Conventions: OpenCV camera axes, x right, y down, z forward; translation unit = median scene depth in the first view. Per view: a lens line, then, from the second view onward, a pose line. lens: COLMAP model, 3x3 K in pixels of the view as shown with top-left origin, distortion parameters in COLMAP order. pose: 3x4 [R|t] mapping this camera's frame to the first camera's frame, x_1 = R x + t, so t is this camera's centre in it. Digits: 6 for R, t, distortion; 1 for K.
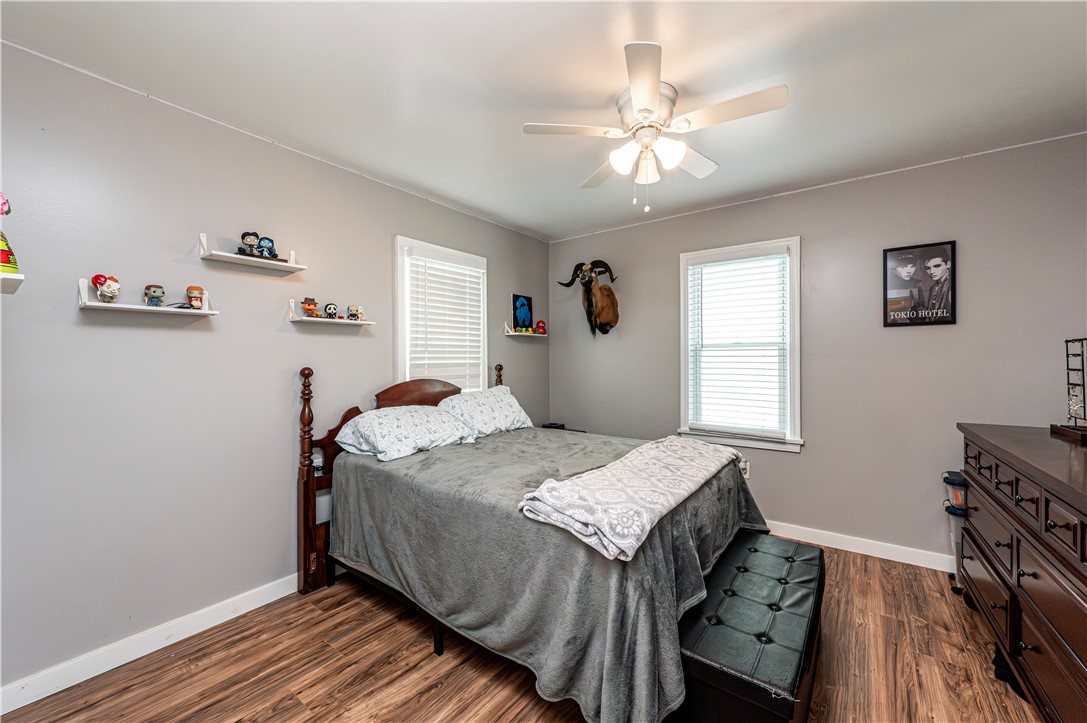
lens RADIAL K [[431.0, 0, 530.3], [0, 431.0, 361.5], [0, 0, 1]] dist [-0.001174, -0.000099]
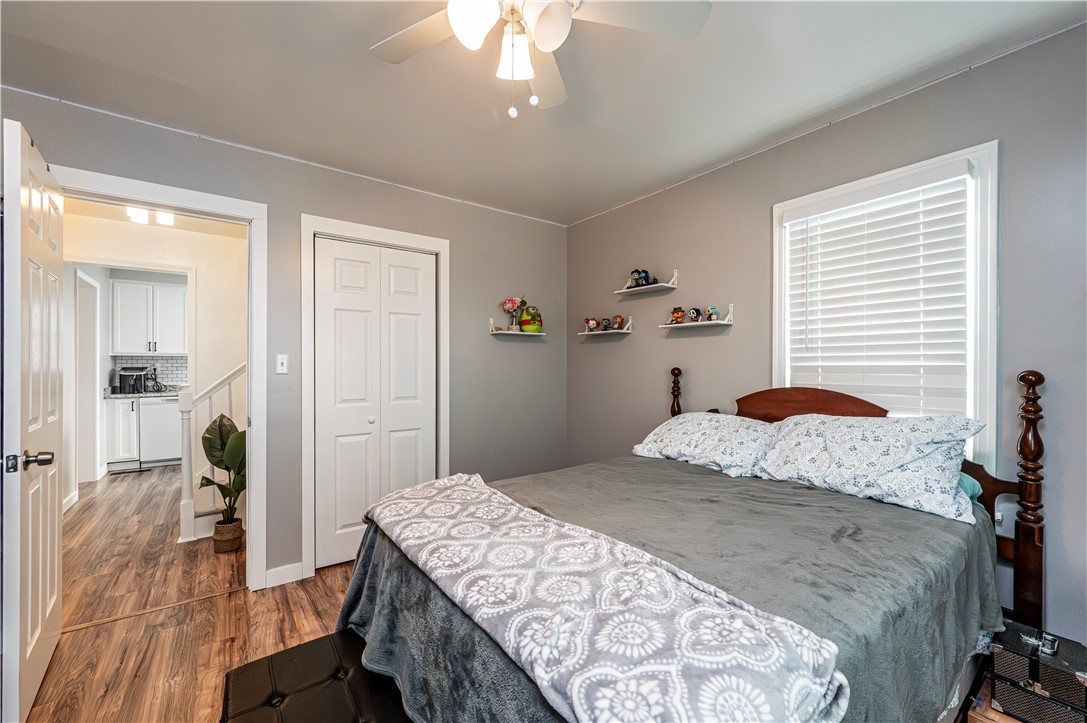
lens RADIAL K [[431.0, 0, 530.3], [0, 431.0, 361.5], [0, 0, 1]] dist [-0.001174, -0.000099]
pose [[-0.300043, 0.001187, -0.953925, 0.575380], [-0.001950, 0.999996, 0.001857, -0.003039], [0.953924, 0.002417, -0.300039, 0.788875]]
